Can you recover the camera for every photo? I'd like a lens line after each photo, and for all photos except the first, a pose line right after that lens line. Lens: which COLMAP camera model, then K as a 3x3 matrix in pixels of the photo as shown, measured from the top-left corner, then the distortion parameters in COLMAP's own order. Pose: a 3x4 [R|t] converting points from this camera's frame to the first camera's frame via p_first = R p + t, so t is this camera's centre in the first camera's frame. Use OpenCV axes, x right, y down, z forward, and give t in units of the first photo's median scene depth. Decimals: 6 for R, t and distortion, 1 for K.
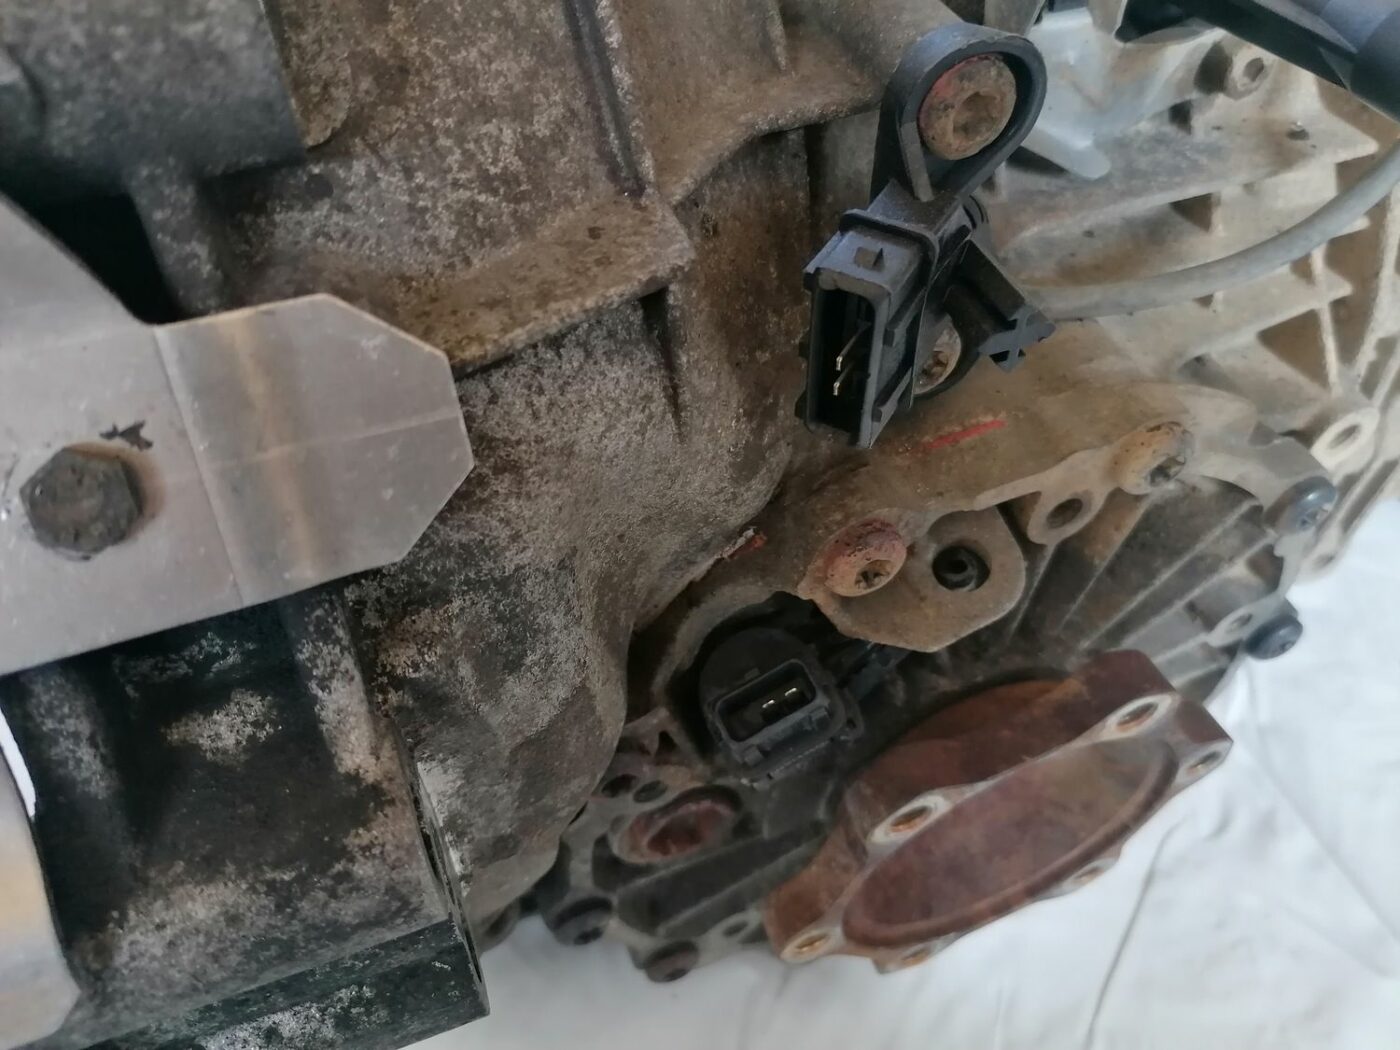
lens RADIAL K [[1092.0, 0, 700.0], [0, 1092.0, 525.0], [0, 0, 1]] dist [0.069767, -0.146271]
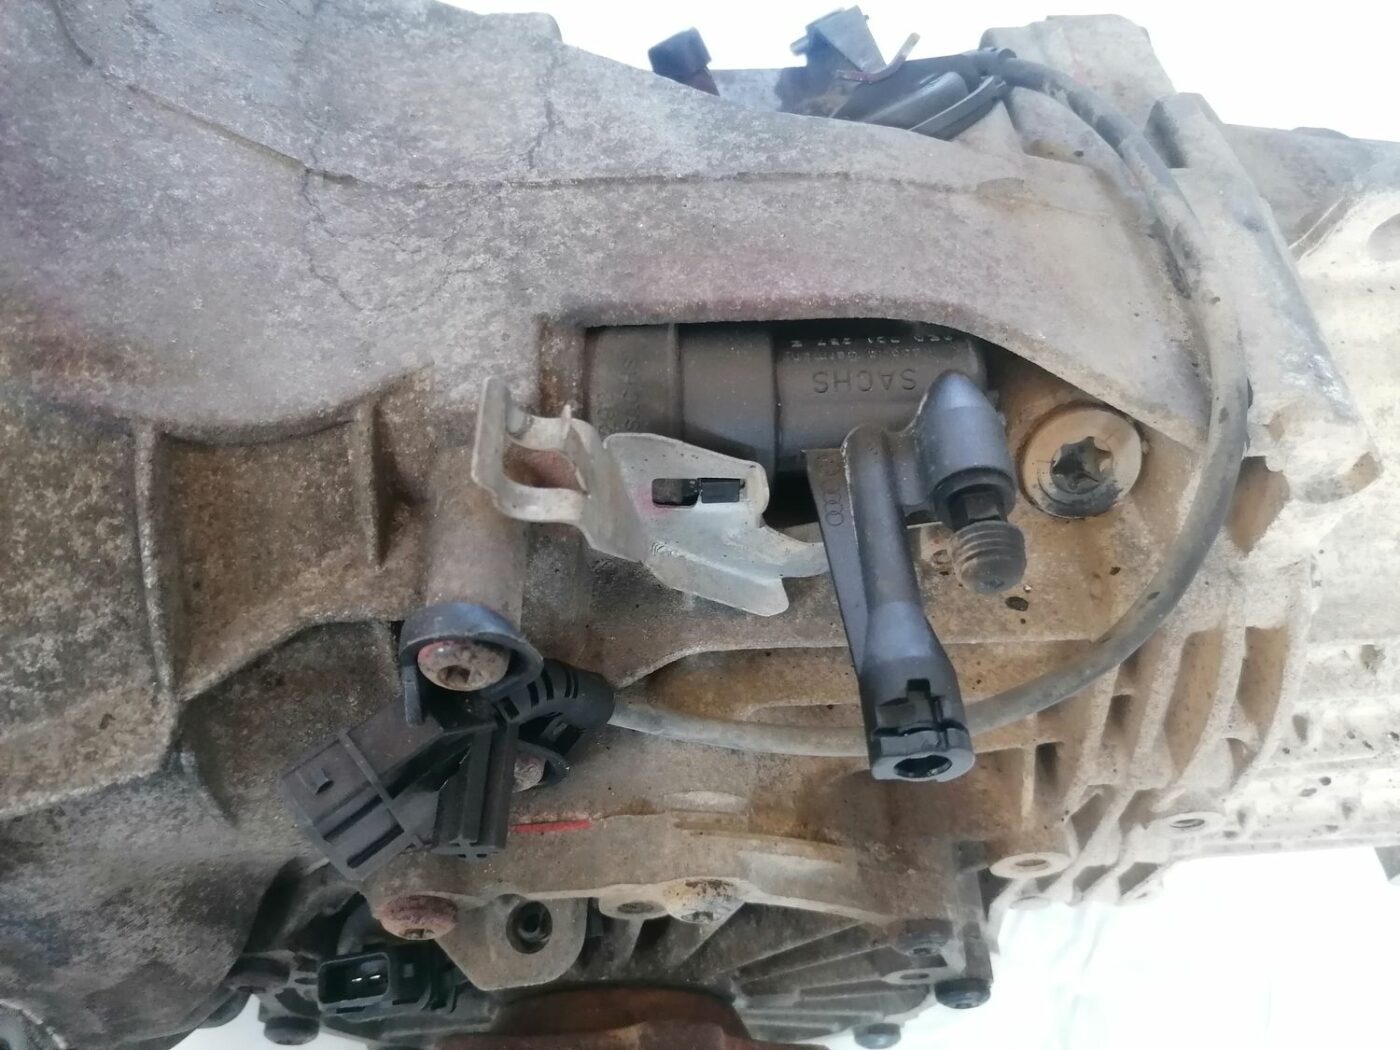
lens RADIAL K [[1077.3, 0, 700.0], [0, 1077.3, 525.0], [0, 0, 1]] dist [0.070930, -0.119590]
pose [[0.943354, 0.264033, -0.200924, 0.767323], [-0.241149, 0.961556, 0.131365, -0.830089], [0.227884, -0.075471, 0.970759, -0.076476]]
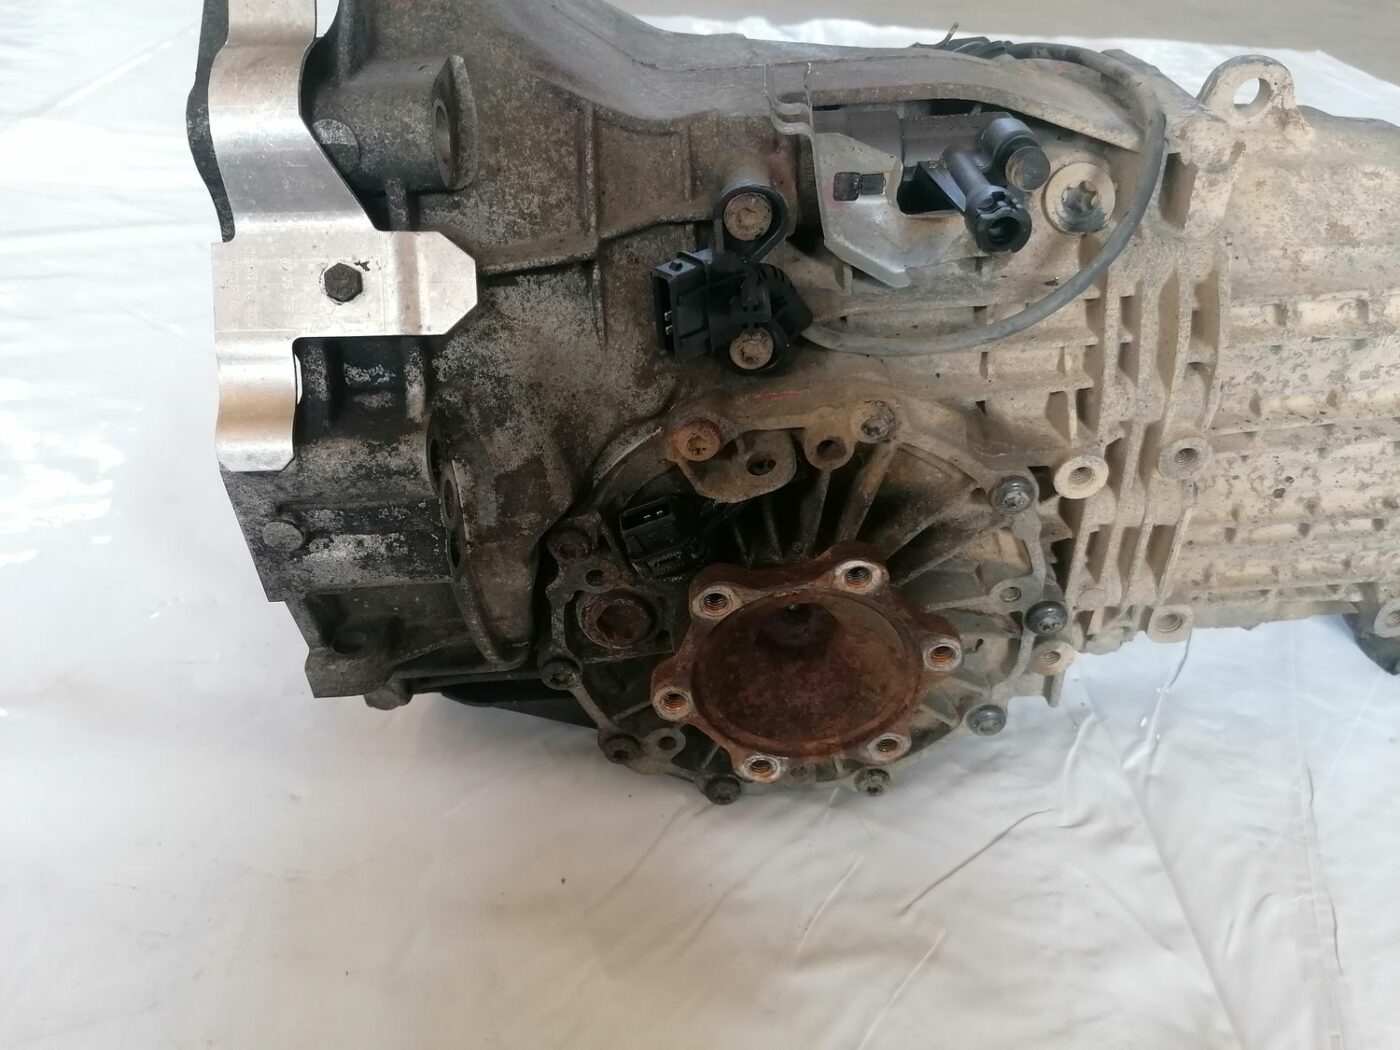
lens RADIAL K [[1076.5, 0, 704.7], [0, 1076.5, 524.0], [0, 0, 1]] dist [0.088293, -0.106709]
pose [[0.941995, 0.163029, -0.293371, 1.014142], [-0.220921, 0.959222, -0.176314, 0.693461], [0.252664, 0.230899, 0.939599, -1.041924]]
